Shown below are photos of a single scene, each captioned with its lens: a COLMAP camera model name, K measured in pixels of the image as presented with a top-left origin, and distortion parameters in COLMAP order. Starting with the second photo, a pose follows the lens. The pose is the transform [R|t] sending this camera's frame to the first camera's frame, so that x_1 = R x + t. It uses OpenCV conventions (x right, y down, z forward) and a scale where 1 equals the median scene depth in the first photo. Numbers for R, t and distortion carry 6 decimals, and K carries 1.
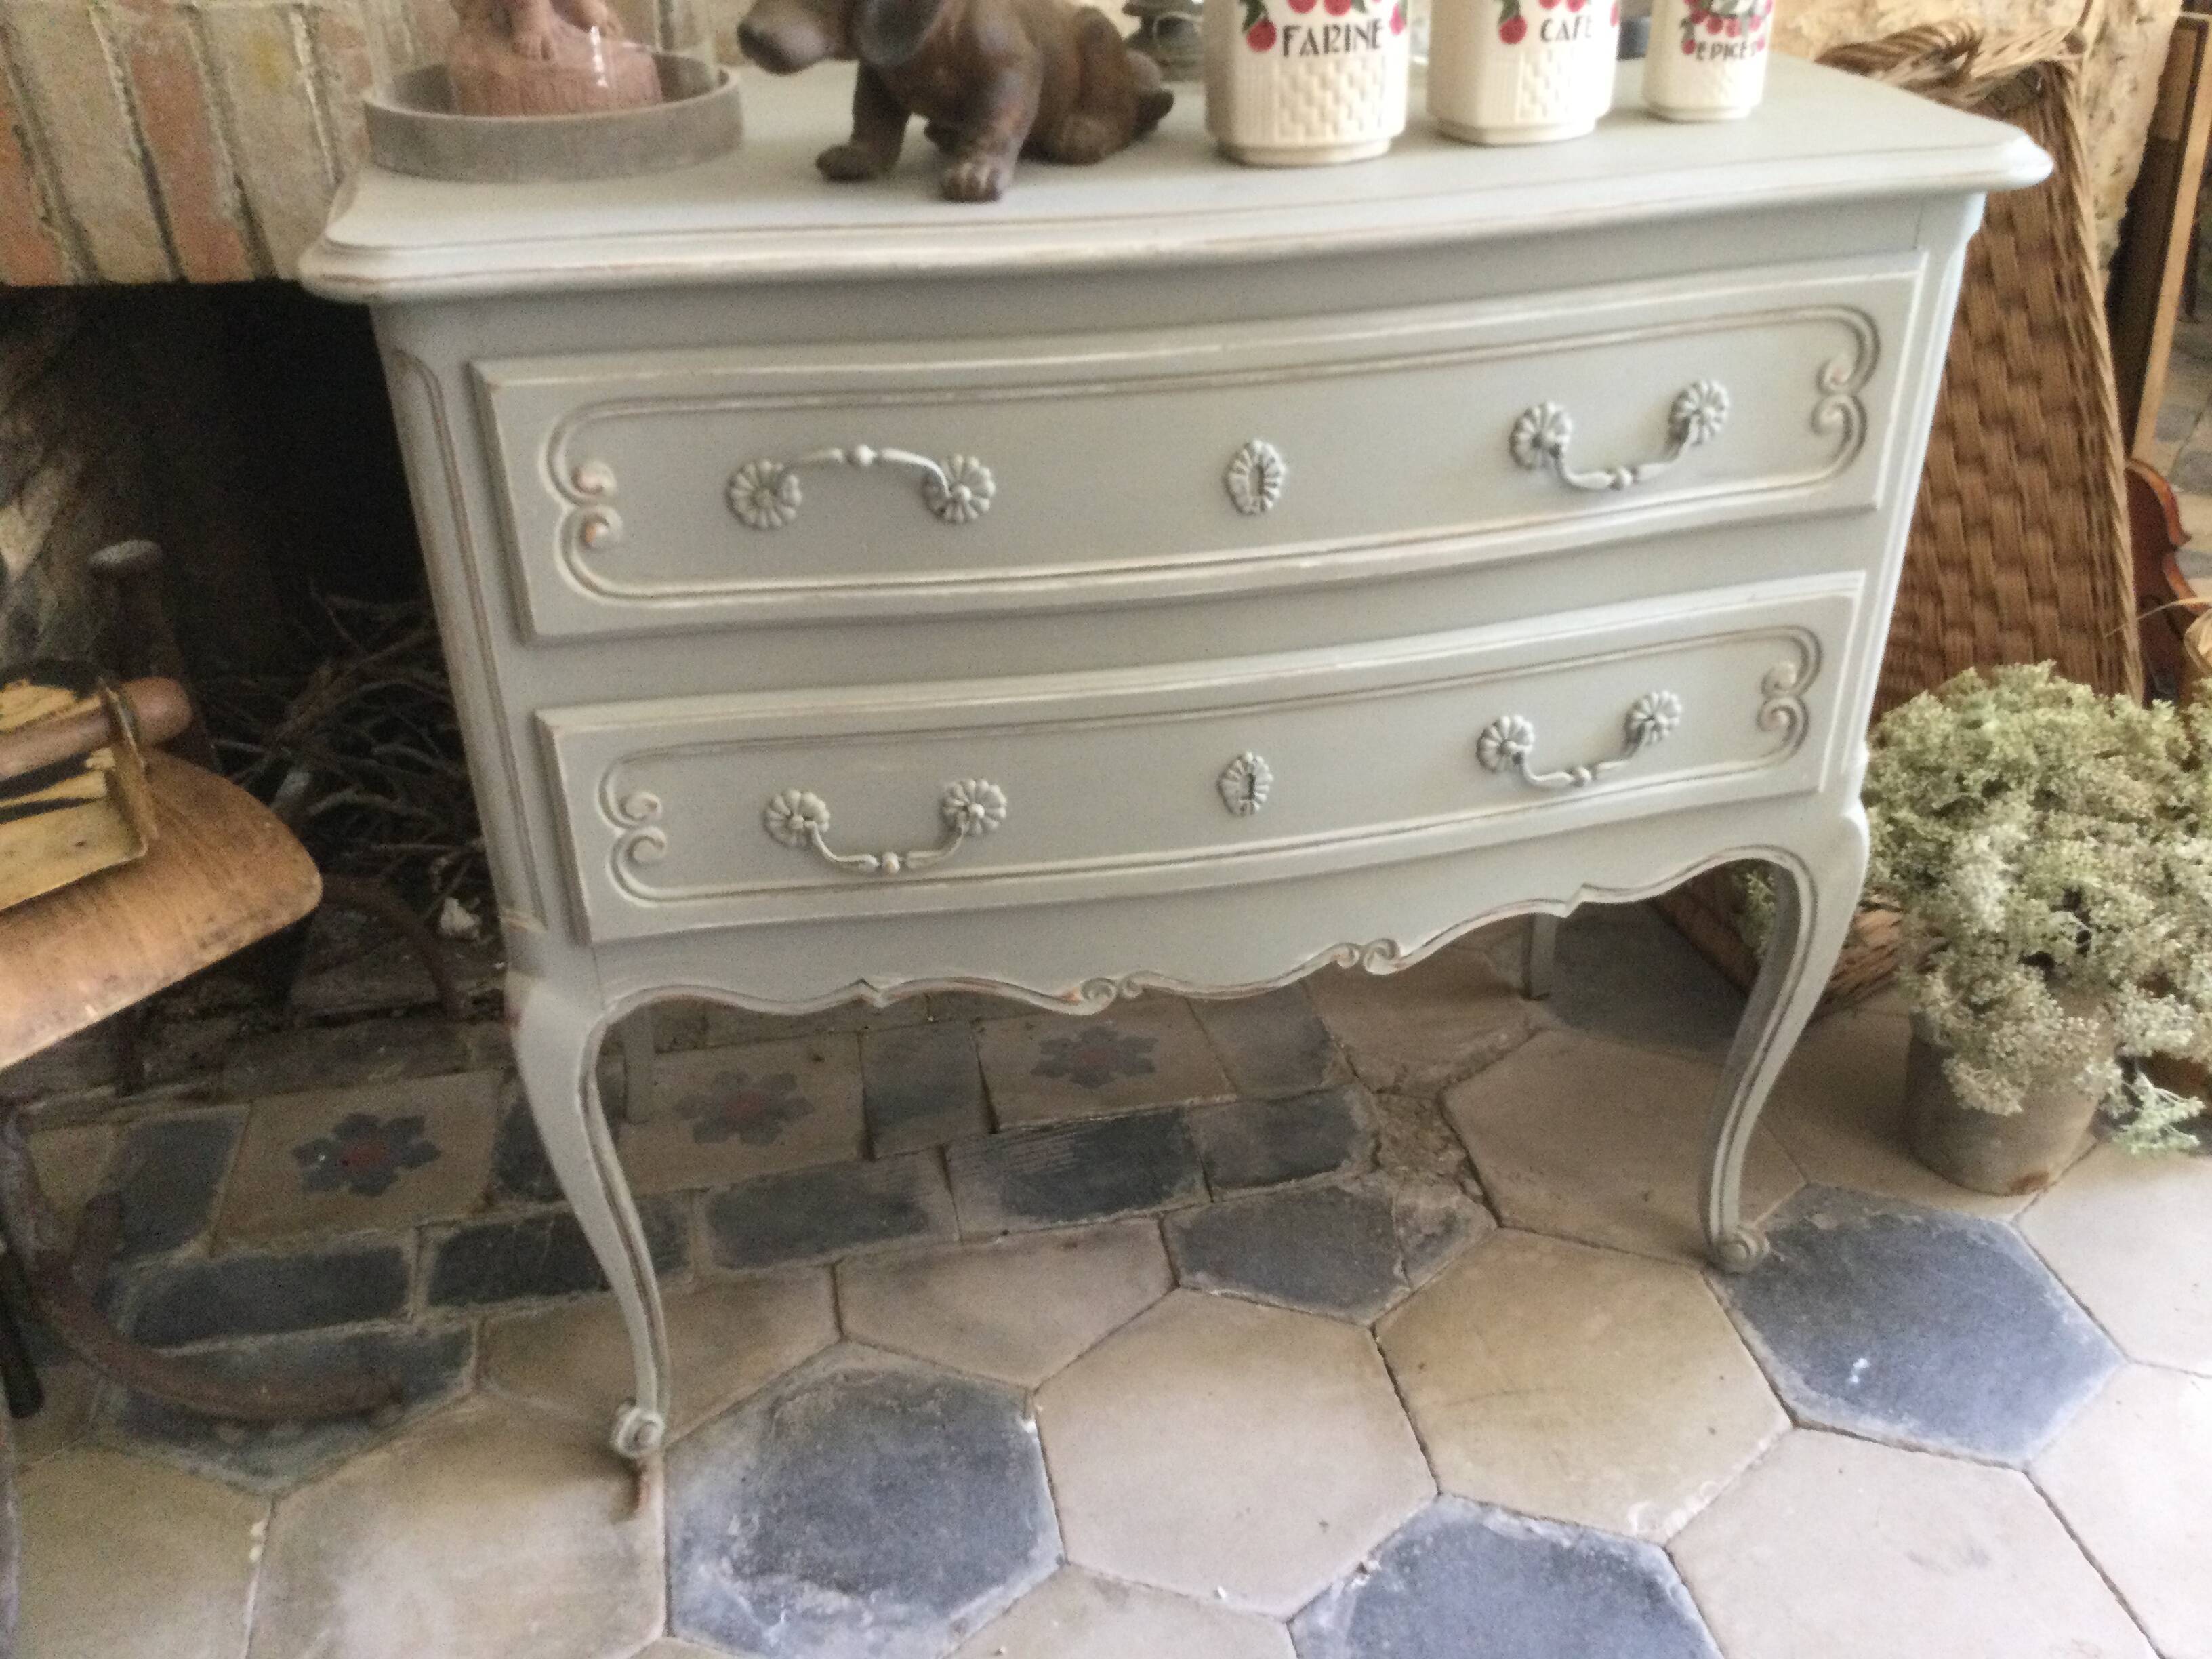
lens RADIAL K [[1967.2, 0, 1107.9], [0, 1967.2, 832.5], [0, 0, 1]] dist [0.110640, -0.191966]
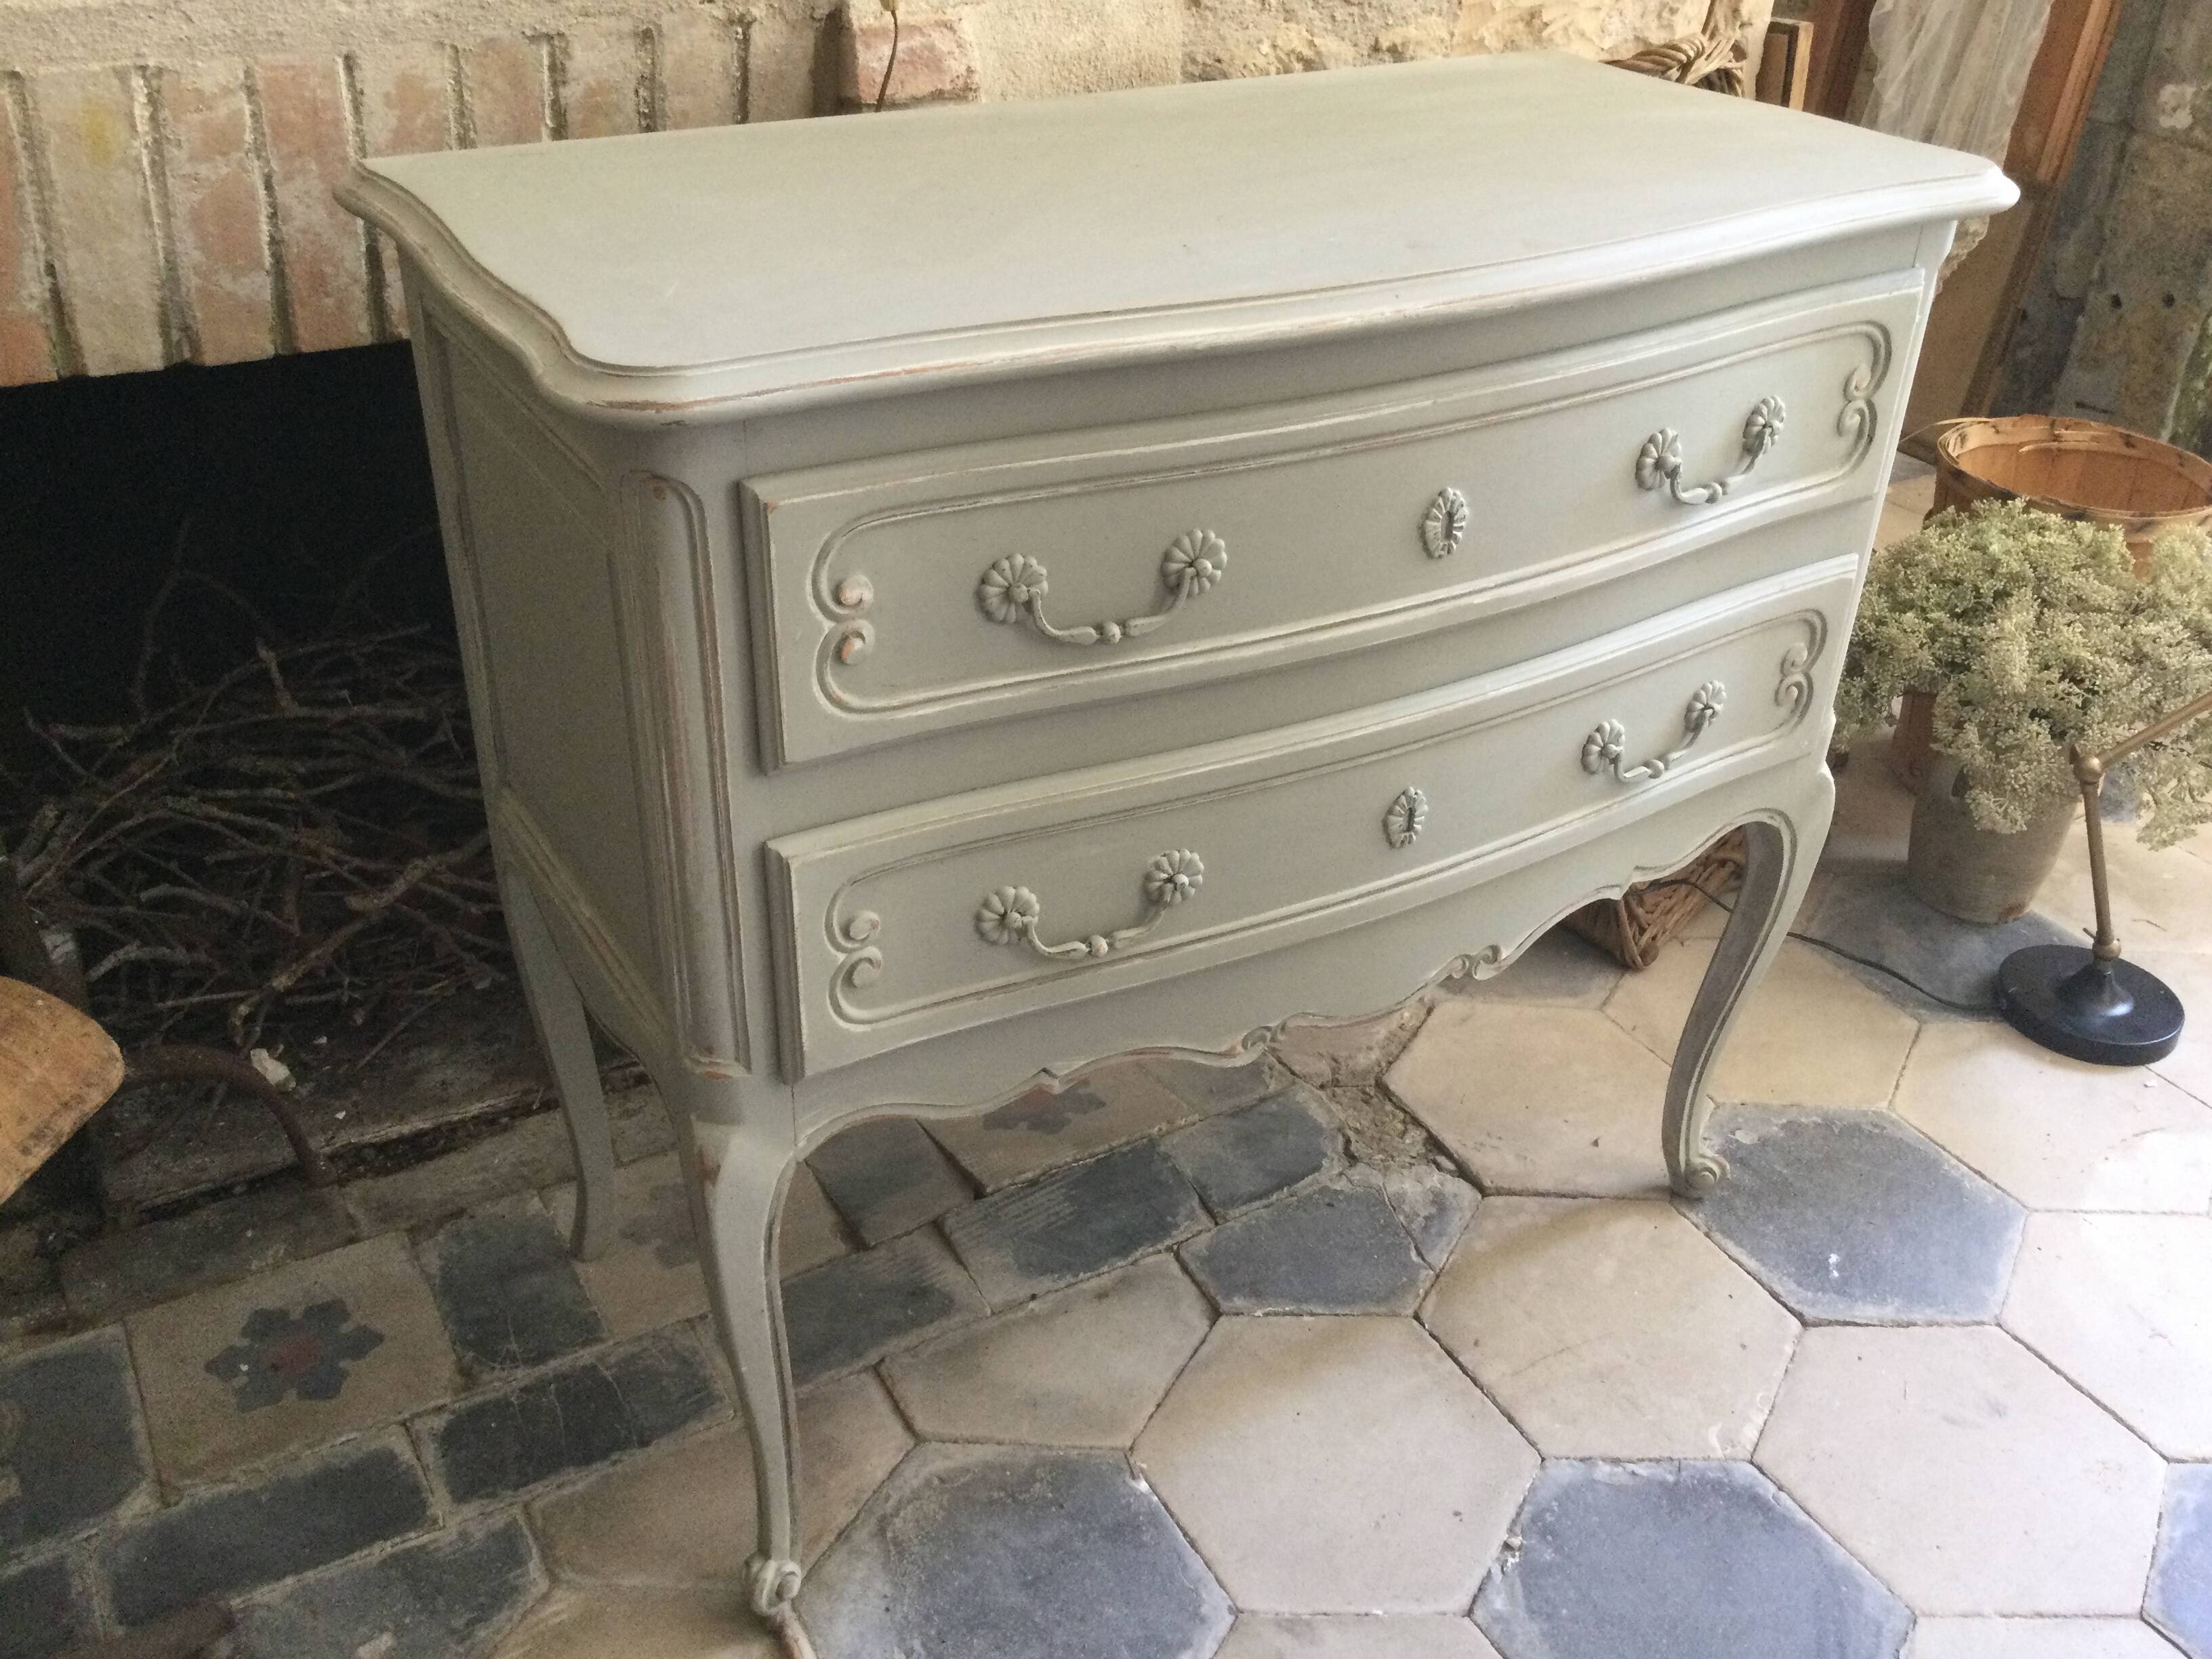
lens RADIAL K [[1986.3, 0, 1094.1], [0, 1986.3, 818.2], [0, 0, 1]] dist [0.100685, -0.186717]
pose [[0.948205, -0.130710, 0.289521, -0.309885], [0.130020, 0.991274, 0.021705, -0.054930], [-0.289831, 0.017062, 0.956926, 0.047766]]
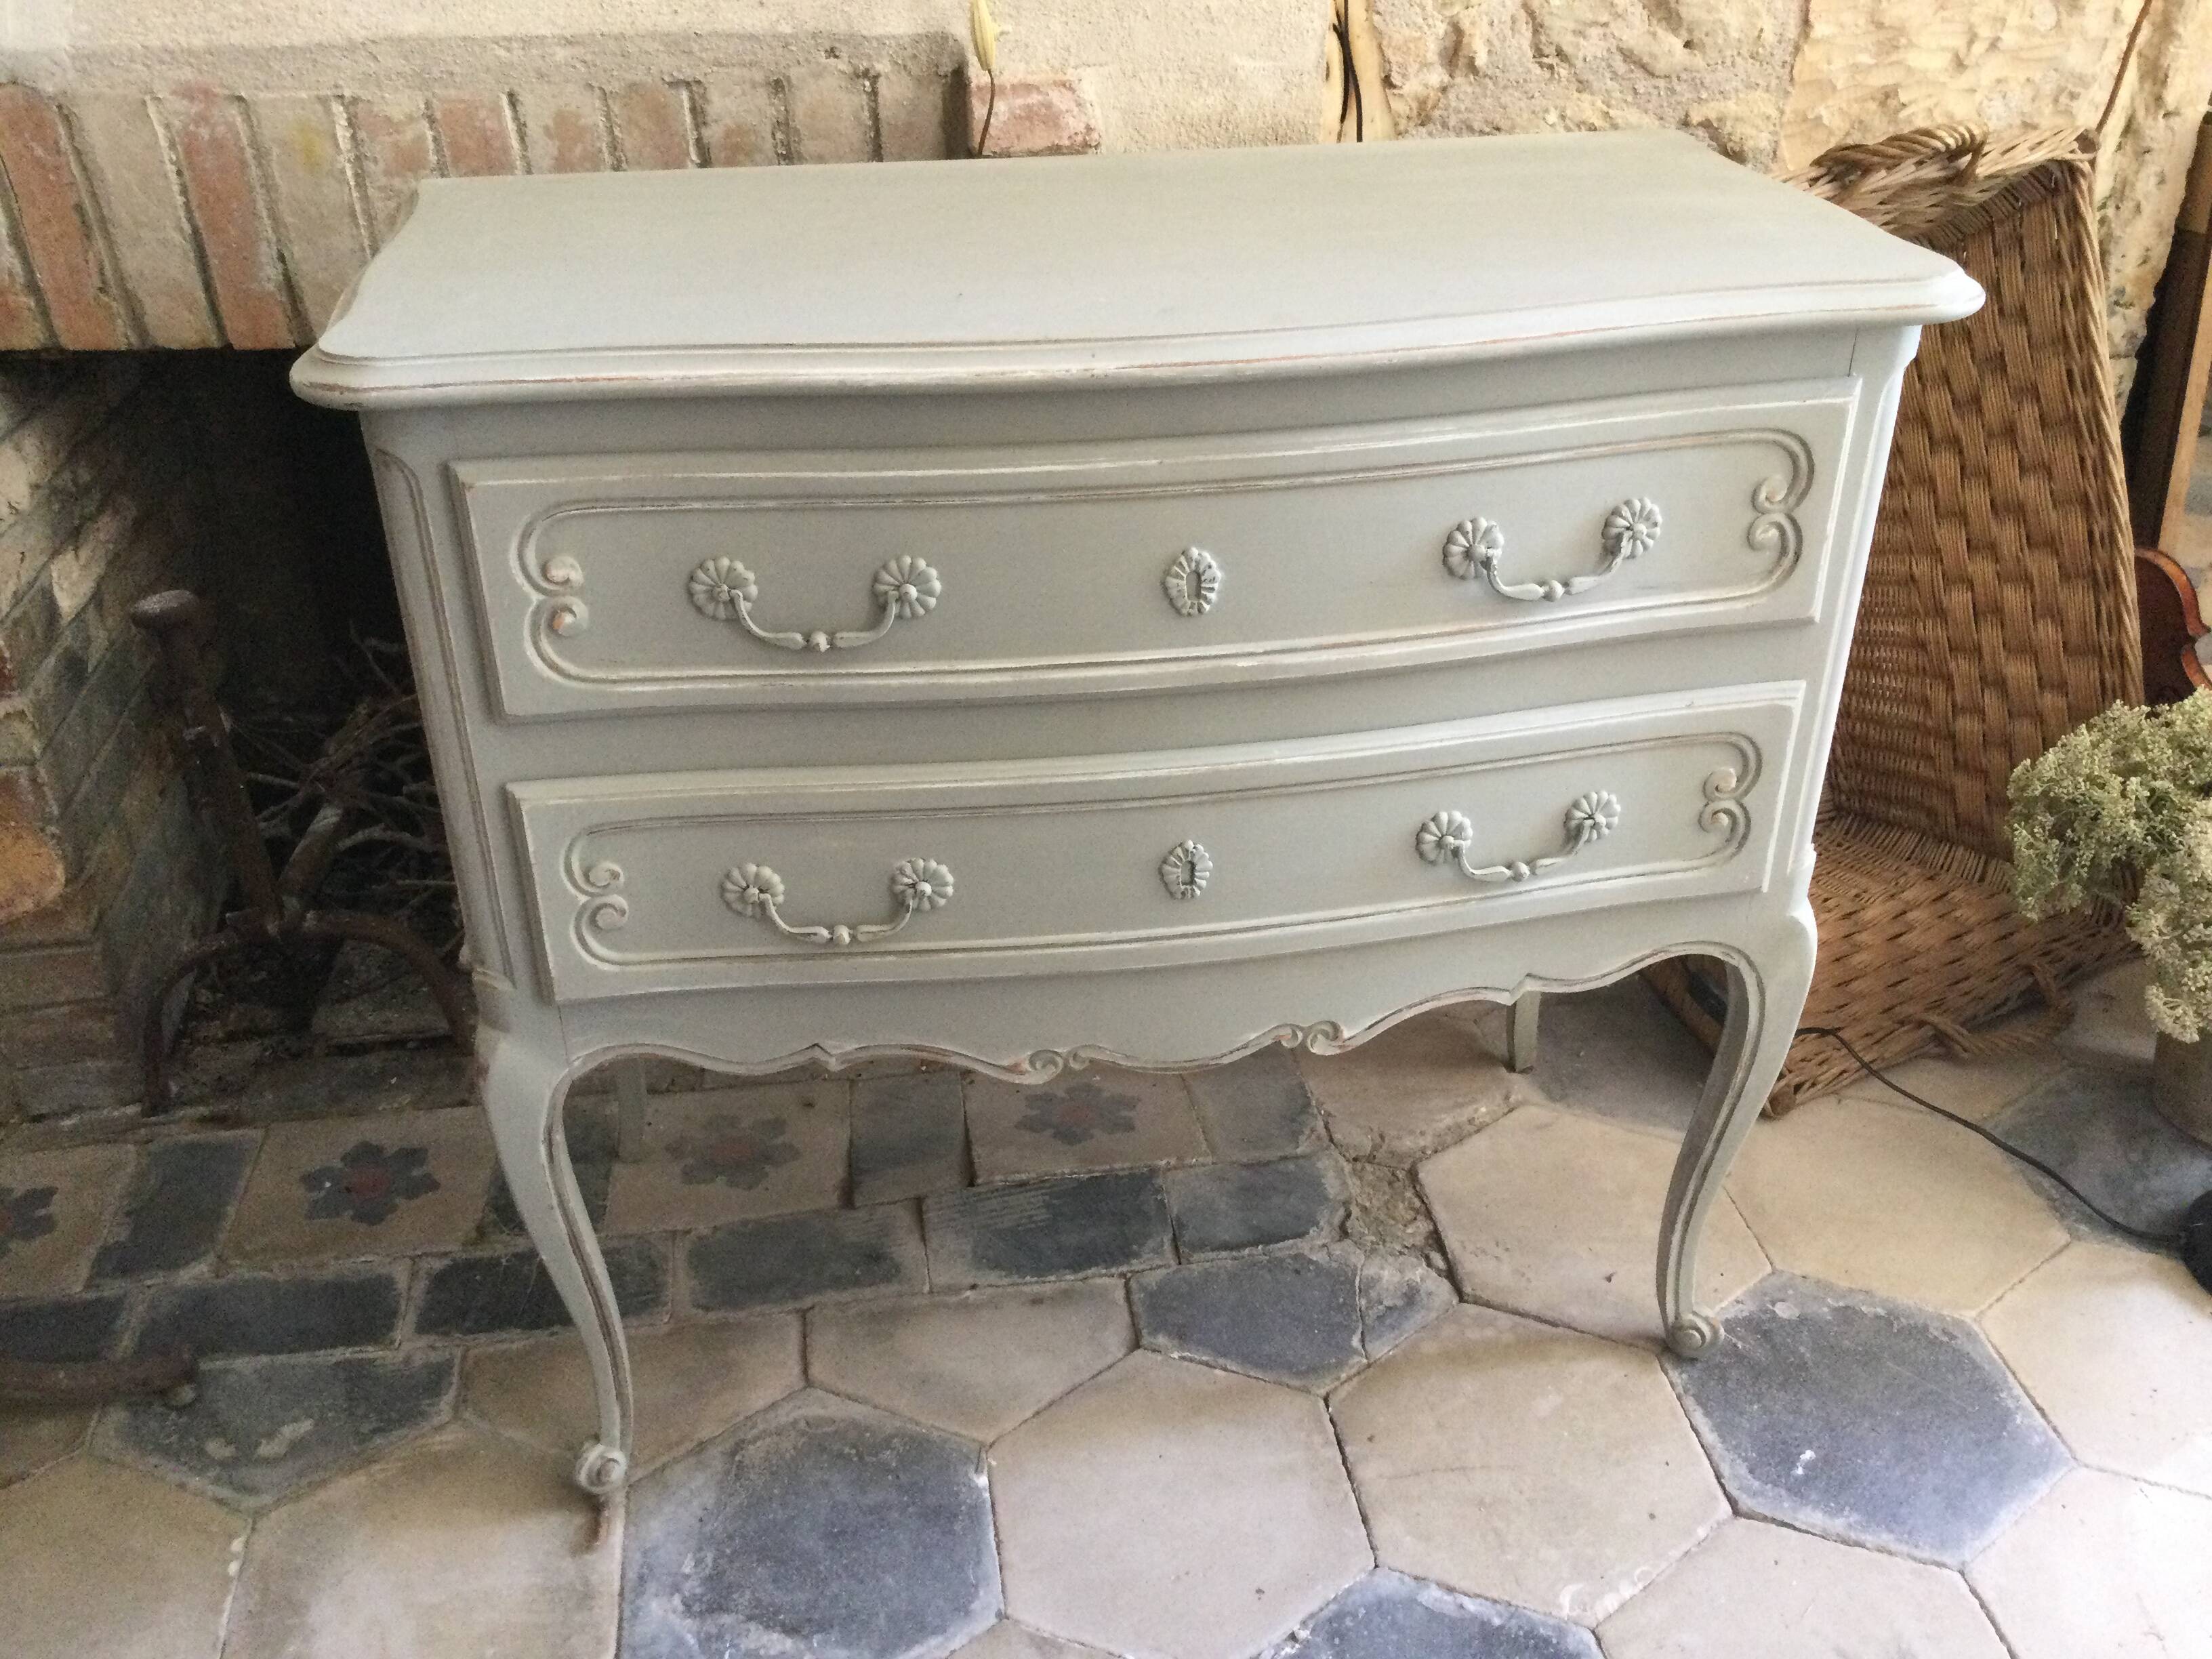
lens RADIAL K [[1986.3, 0, 1094.1], [0, 1986.3, 818.2], [0, 0, 1]] dist [0.100685, -0.186717]
pose [[0.998381, 0.031862, -0.047125, 0.056690], [-0.032769, 0.999290, -0.018592, -0.025029], [0.046499, 0.020106, 0.998716, -0.037983]]
